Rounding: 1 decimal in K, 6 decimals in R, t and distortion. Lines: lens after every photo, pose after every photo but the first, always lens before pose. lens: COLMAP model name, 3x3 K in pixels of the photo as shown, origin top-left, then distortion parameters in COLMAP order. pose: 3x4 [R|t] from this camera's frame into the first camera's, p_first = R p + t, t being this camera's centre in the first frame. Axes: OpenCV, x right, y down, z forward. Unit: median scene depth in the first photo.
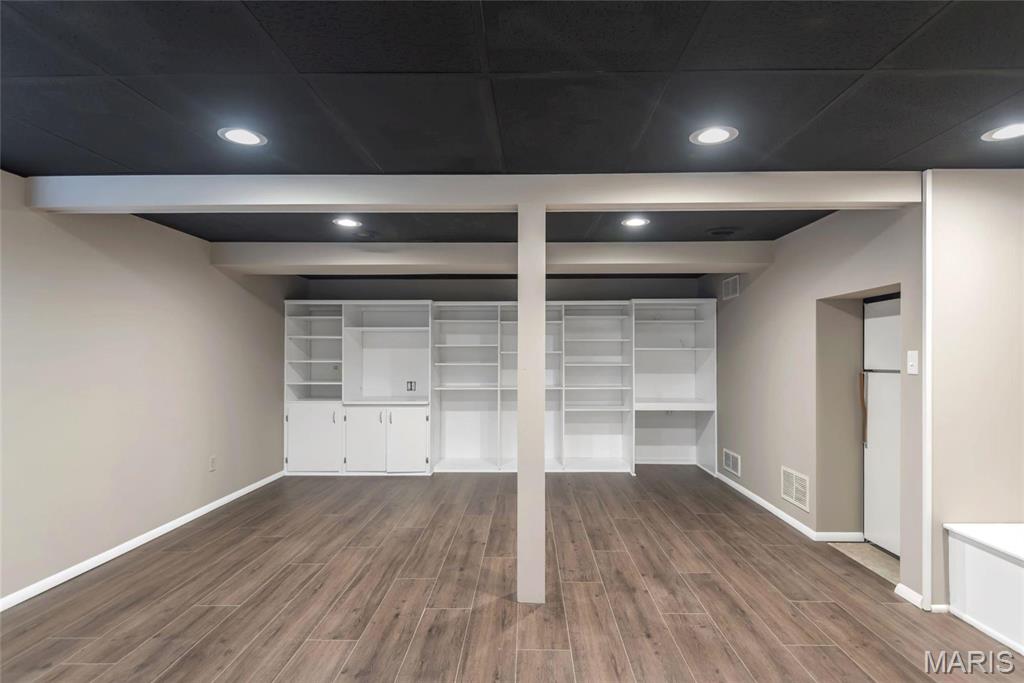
lens RADIAL K [[529.1, 0, 513.3], [0, 529.1, 349.8], [0, 0, 1]] dist [0.043984, -0.039569]
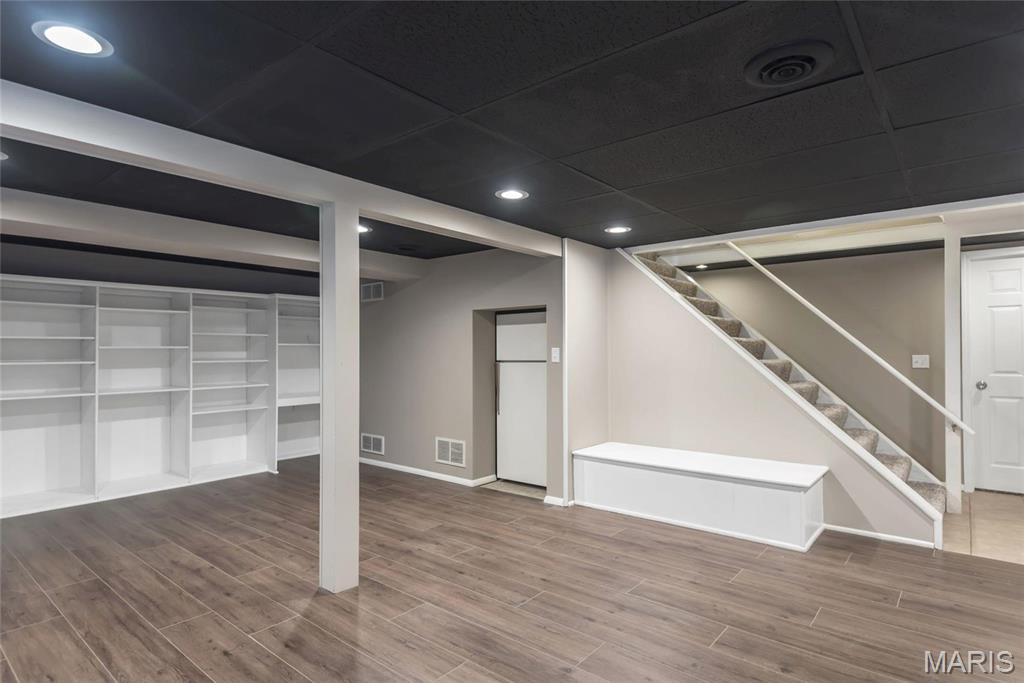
lens RADIAL K [[523.5, 0, 512.0], [0, 523.5, 341.5], [0, 0, 1]] dist [0.002711, -0.012578]
pose [[0.636265, 0.011478, 0.771385, -0.425872], [-0.006719, 0.999934, -0.009336, -0.001415], [-0.771441, 0.000757, 0.636300, 0.078261]]
